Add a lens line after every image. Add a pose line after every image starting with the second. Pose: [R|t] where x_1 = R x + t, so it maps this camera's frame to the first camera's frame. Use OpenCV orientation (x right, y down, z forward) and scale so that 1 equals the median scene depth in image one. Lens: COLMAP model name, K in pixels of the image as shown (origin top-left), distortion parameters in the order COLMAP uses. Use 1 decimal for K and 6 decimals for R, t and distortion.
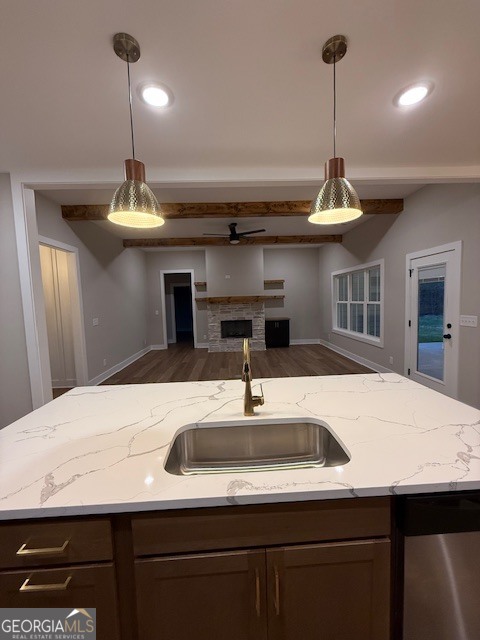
lens RADIAL K [[255.5, 0, 240.6], [0, 255.5, 319.3], [0, 0, 1]] dist [-0.000676, 0.000082]
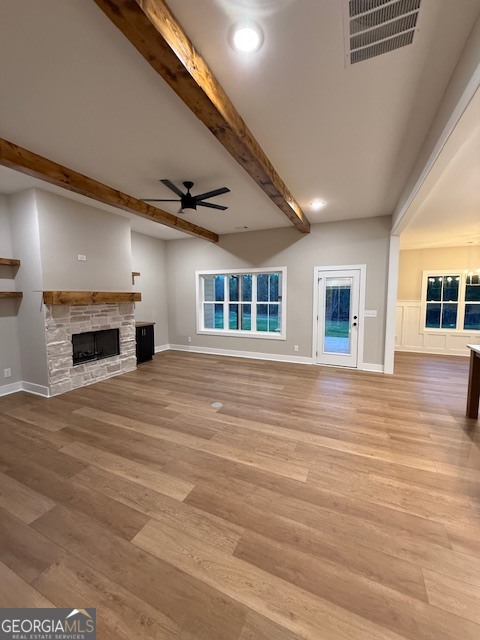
lens RADIAL K [[255.5, 0, 239.6], [0, 255.5, 318.5], [0, 0, 1]] dist [-0.000676, 0.000082]
pose [[0.450324, -0.048219, 0.891562, -0.423230], [0.056844, 0.998063, 0.025268, -0.022826], [-0.891054, 0.039301, 0.452192, 0.434709]]
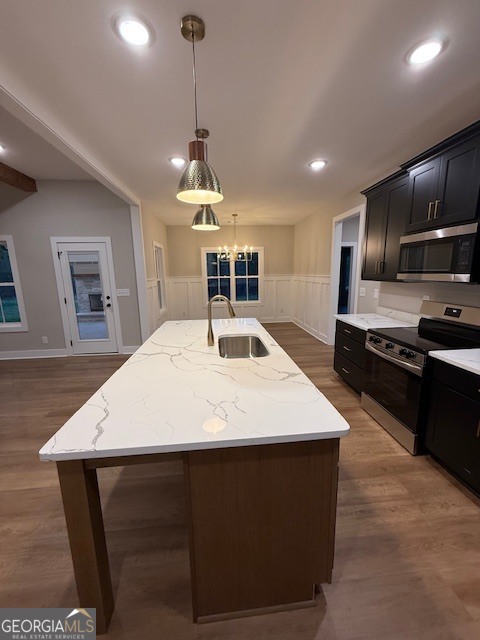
lens RADIAL K [[255.5, 0, 241.3], [0, 255.5, 317.3], [0, 0, 1]] dist [-0.000676, 0.000082]
pose [[-0.062175, -0.144300, 0.987579, -0.290950], [0.097519, 0.983880, 0.149899, -0.003047], [-0.993290, 0.105628, -0.047101, 0.167612]]
